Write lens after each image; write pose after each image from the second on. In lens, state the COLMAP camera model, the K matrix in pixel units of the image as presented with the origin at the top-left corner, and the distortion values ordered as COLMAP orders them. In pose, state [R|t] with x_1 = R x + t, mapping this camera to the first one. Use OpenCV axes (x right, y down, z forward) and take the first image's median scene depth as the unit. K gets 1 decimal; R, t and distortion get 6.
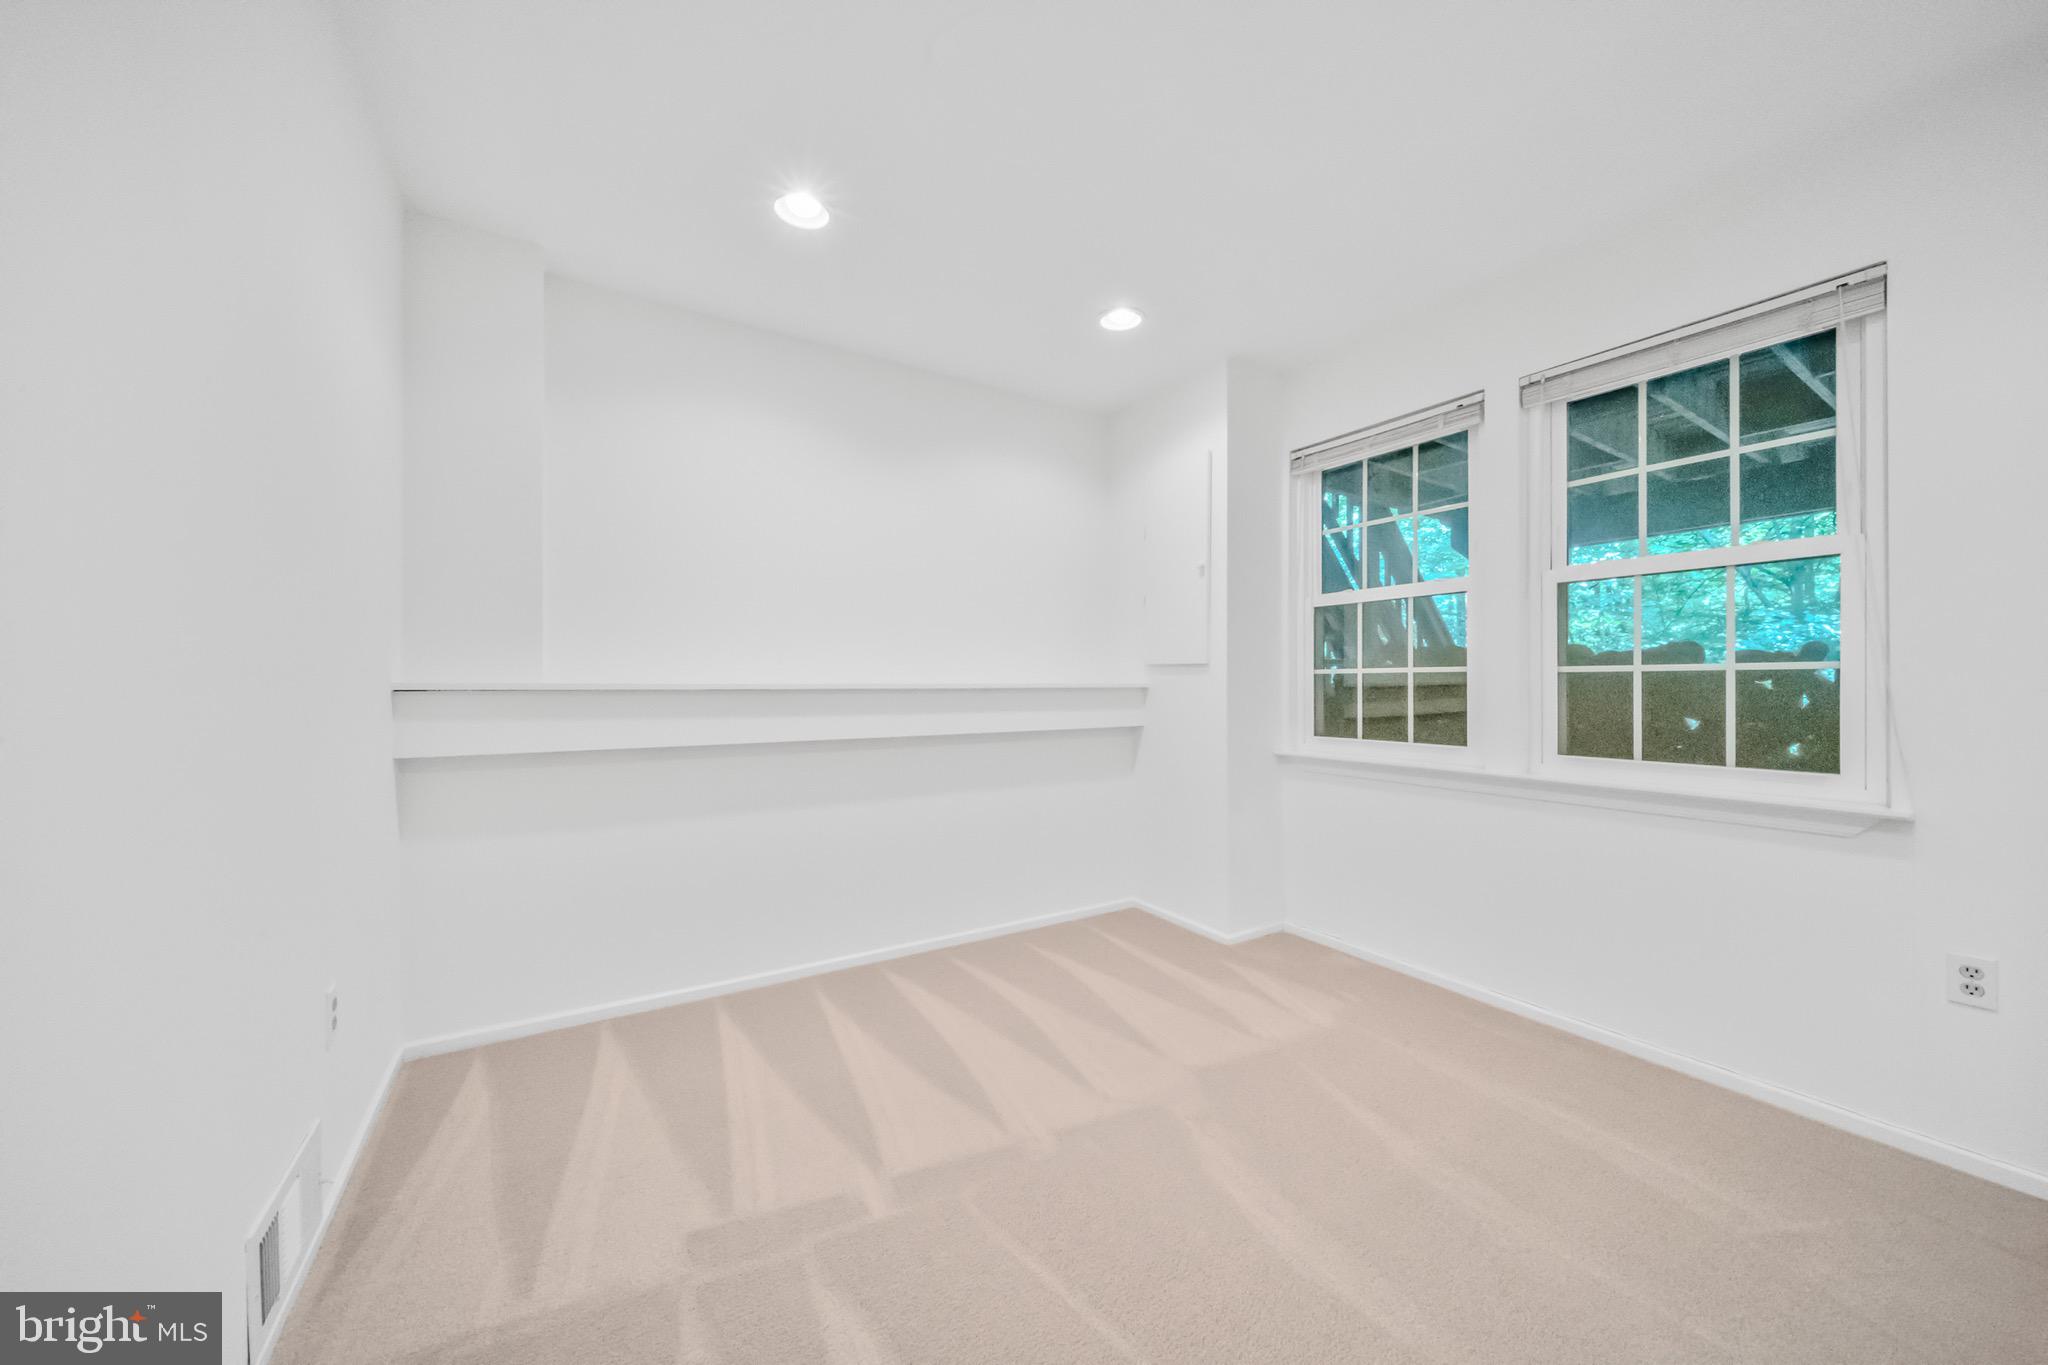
lens RADIAL K [[747.6, 0, 1028.8], [0, 747.6, 689.4], [0, 0, 1]] dist [0.000762, -0.000008]
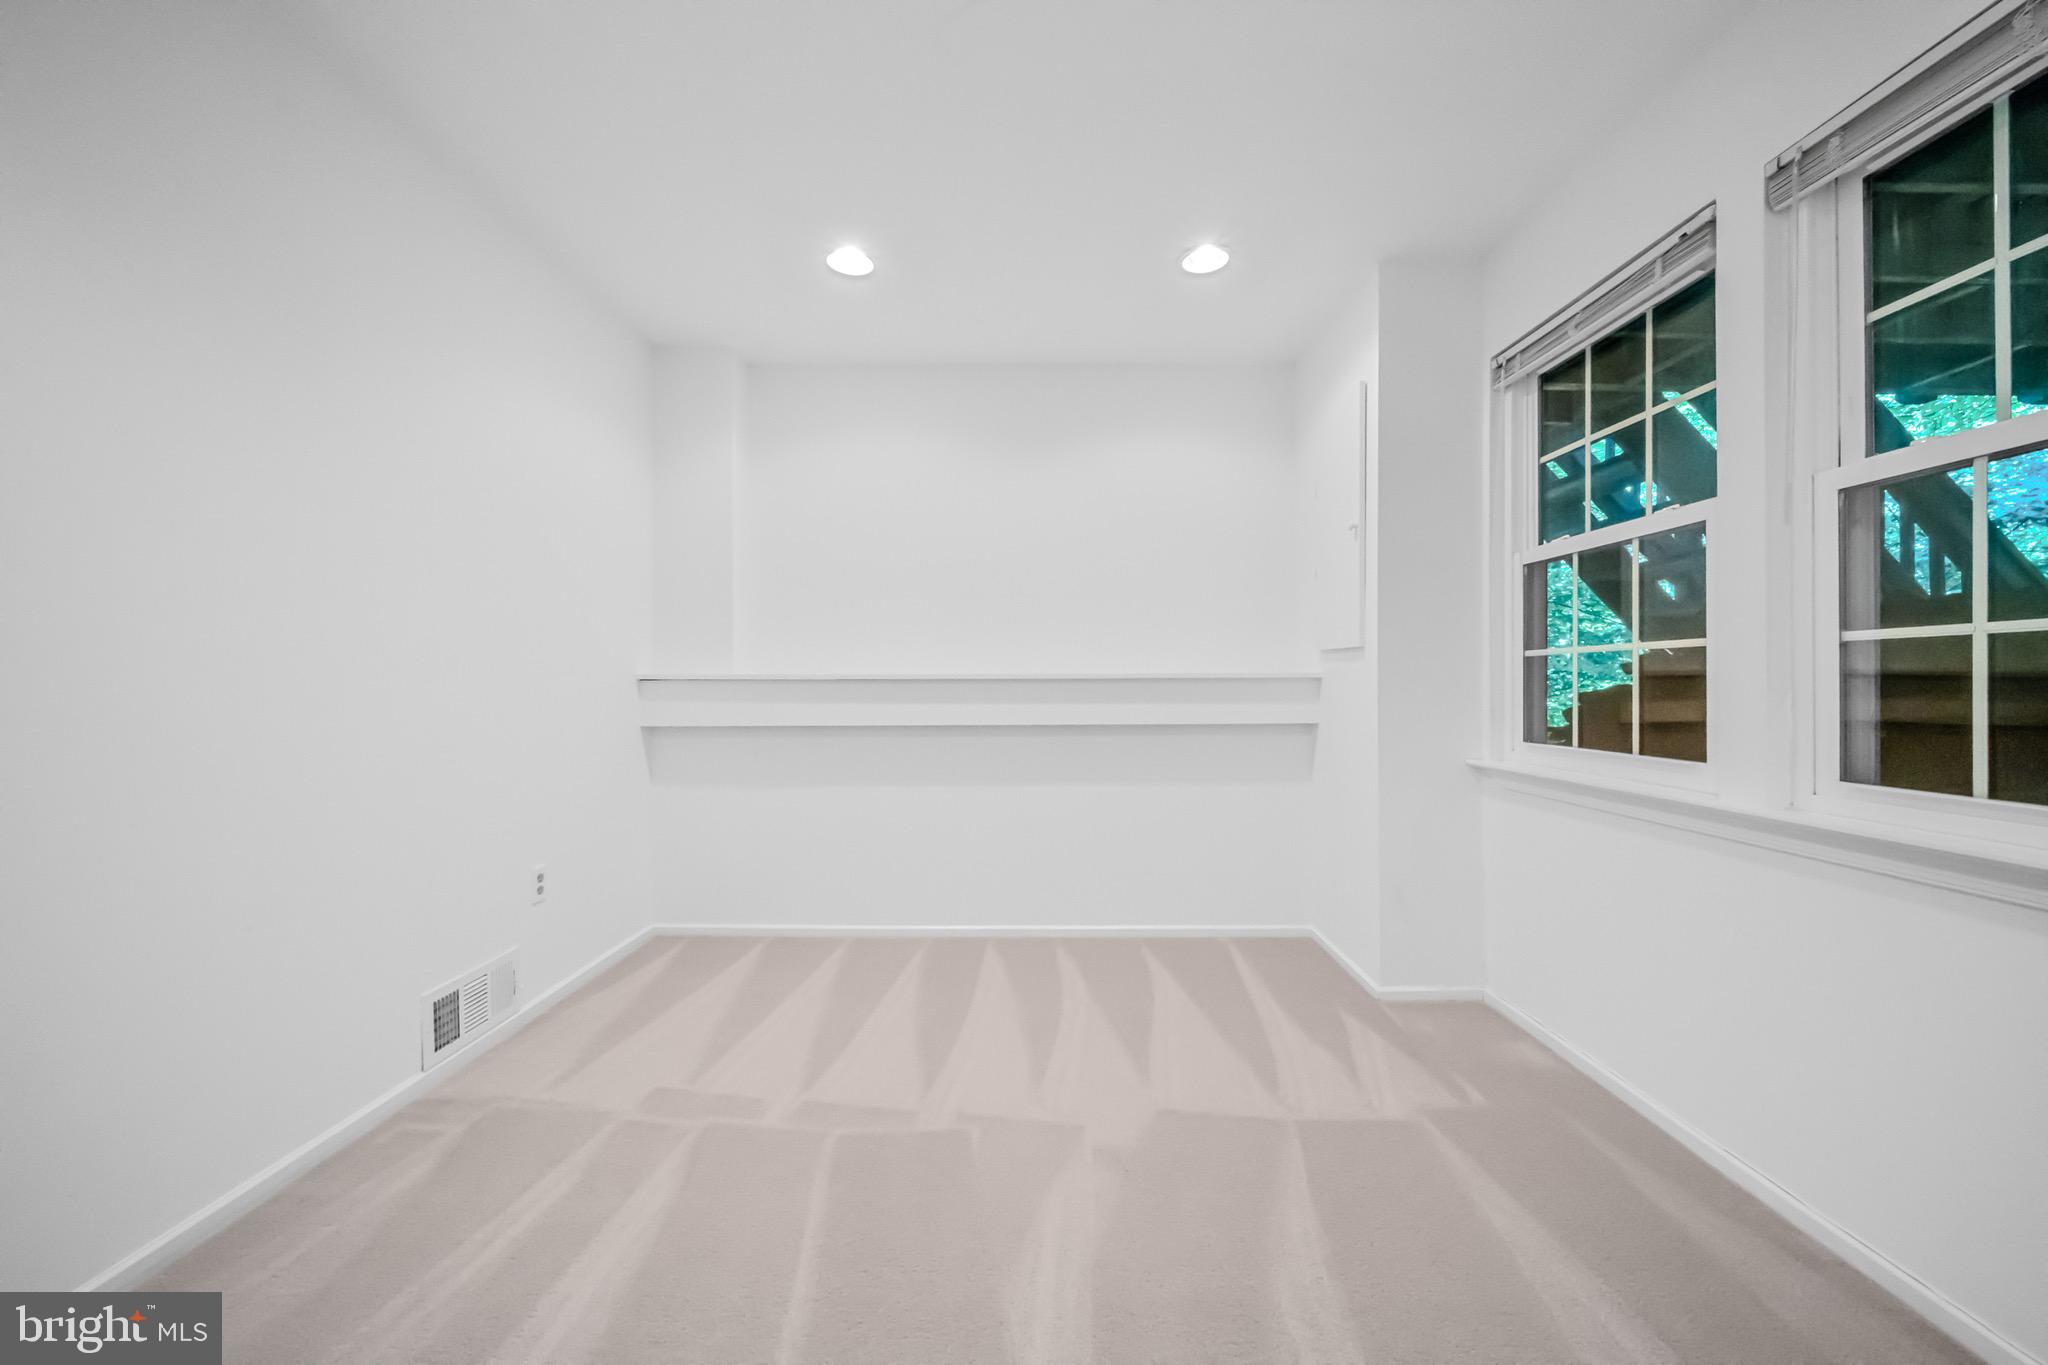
lens RADIAL K [[782.4, 0, 1029.9], [0, 782.4, 690.1], [0, 0, 1]] dist [-0.000853, -0.000282]
pose [[0.817500, 0.001643, -0.575926, 0.489347], [-0.001492, 0.999999, 0.000734, 0.014061], [0.575927, 0.000259, 0.817501, 0.117460]]
